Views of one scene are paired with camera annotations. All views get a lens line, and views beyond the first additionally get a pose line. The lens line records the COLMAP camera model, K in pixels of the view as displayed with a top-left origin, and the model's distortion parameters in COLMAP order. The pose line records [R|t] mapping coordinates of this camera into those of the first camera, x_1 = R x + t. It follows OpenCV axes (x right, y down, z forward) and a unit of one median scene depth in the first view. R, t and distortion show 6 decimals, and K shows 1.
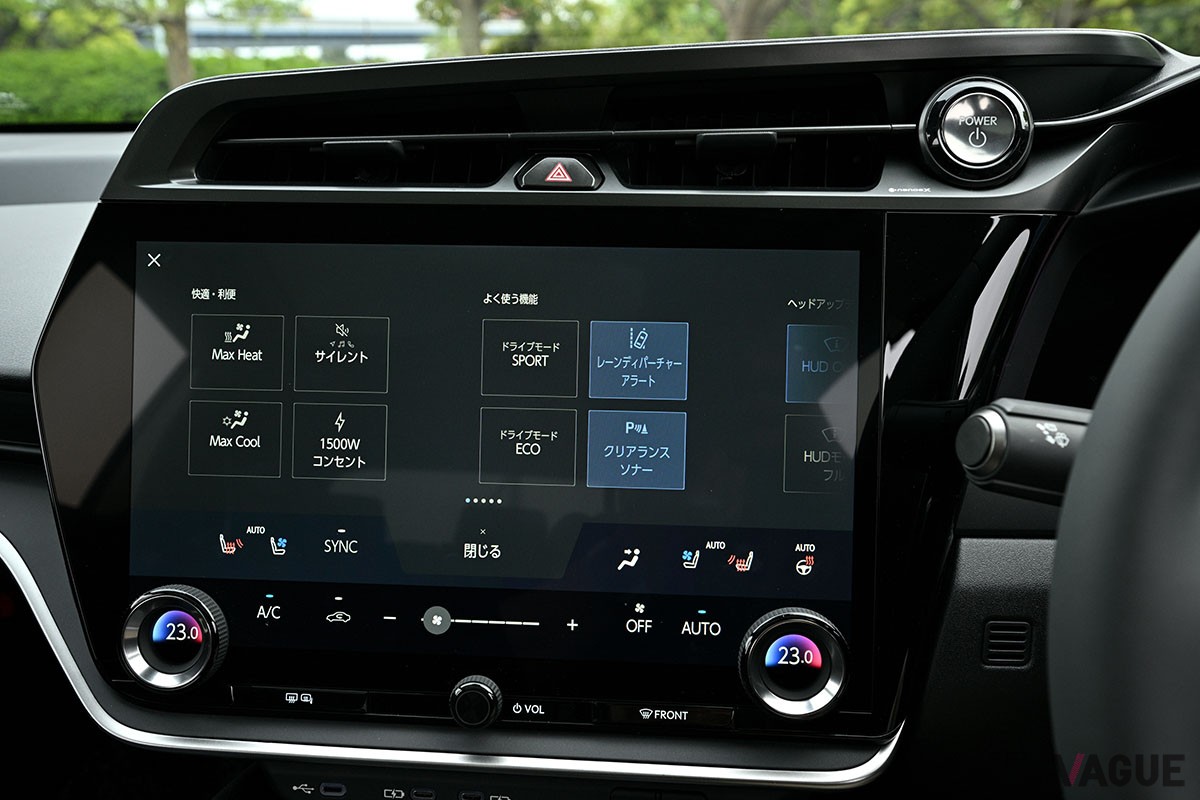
lens RADIAL K [[1024.8, 0, 600.9], [0, 1024.8, 404.5], [0, 0, 1]] dist [0.002592, 0.000073]
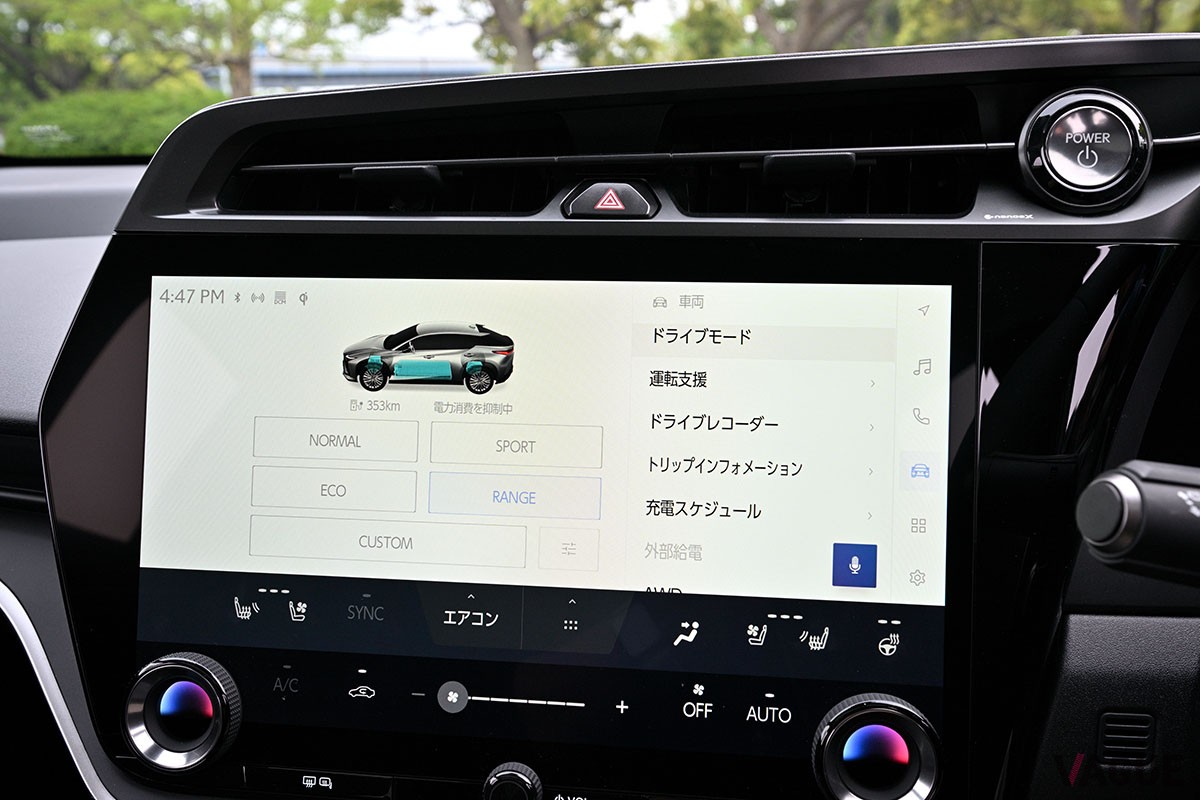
lens RADIAL K [[1024.8, 0, 599.1], [0, 1024.8, 403.0], [0, 0, 1]] dist [0.002592, 0.000073]
pose [[0.998612, 0.004779, -0.052451, -0.002473], [-0.006509, 0.999439, -0.032863, -0.017740], [0.052264, 0.033159, 0.998083, 0.105893]]
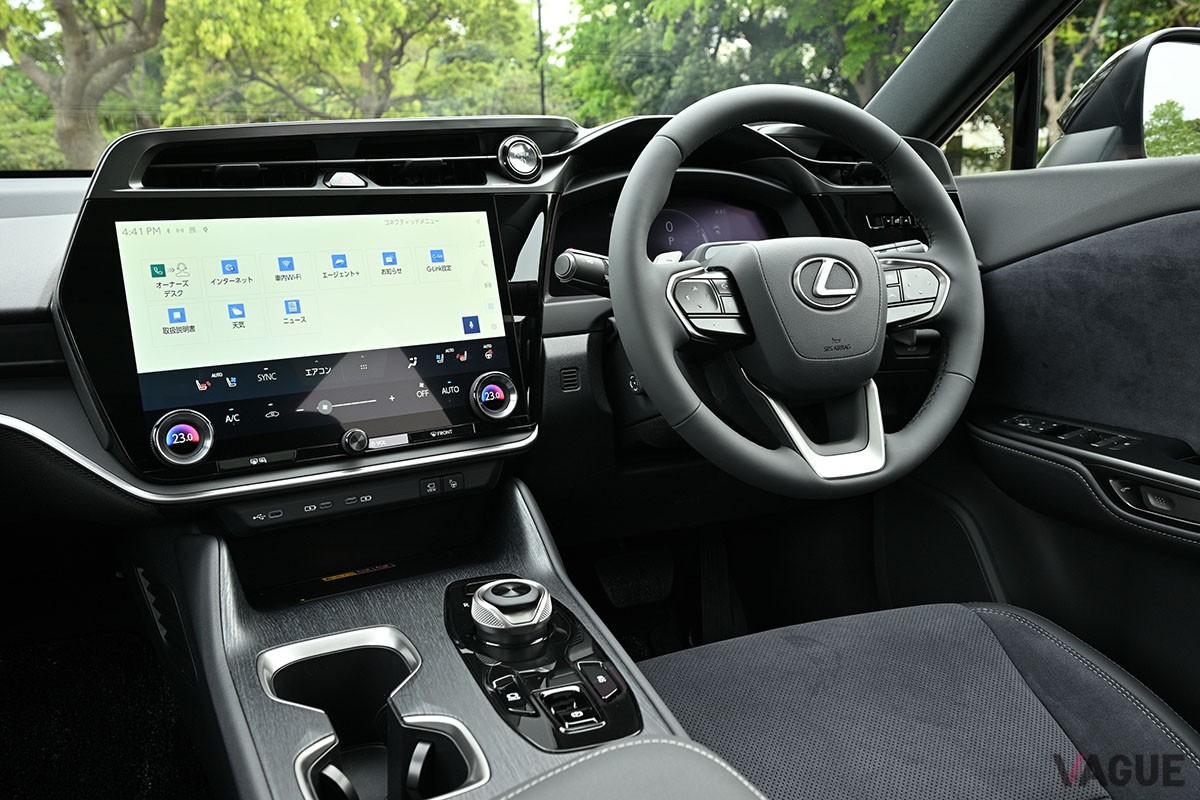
lens RADIAL K [[1013.5, 0, 602.9], [0, 1013.5, 396.9], [0, 0, 1]] dist [0.003808, 0.004214]
pose [[0.803827, -0.136541, 0.578981, -0.841125], [0.180600, 0.983376, -0.018827, 0.321149], [-0.566786, 0.119698, 0.815123, -0.857038]]
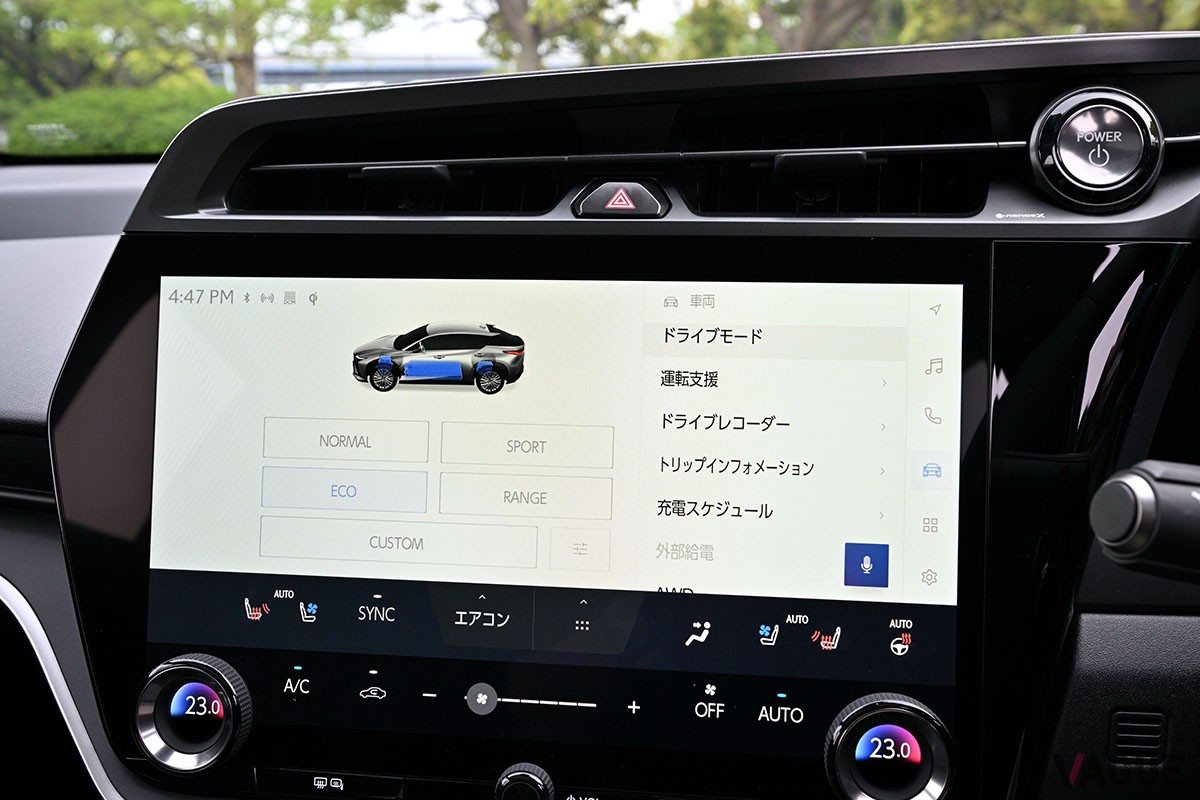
lens RADIAL K [[1024.8, 0, 606.8], [0, 1024.8, 402.3], [0, 0, 1]] dist [0.002592, 0.000073]
pose [[0.998753, 0.002834, -0.049847, -0.007664], [-0.004354, 0.999528, -0.030410, -0.020508], [0.049737, 0.030589, 0.998294, 0.107284]]
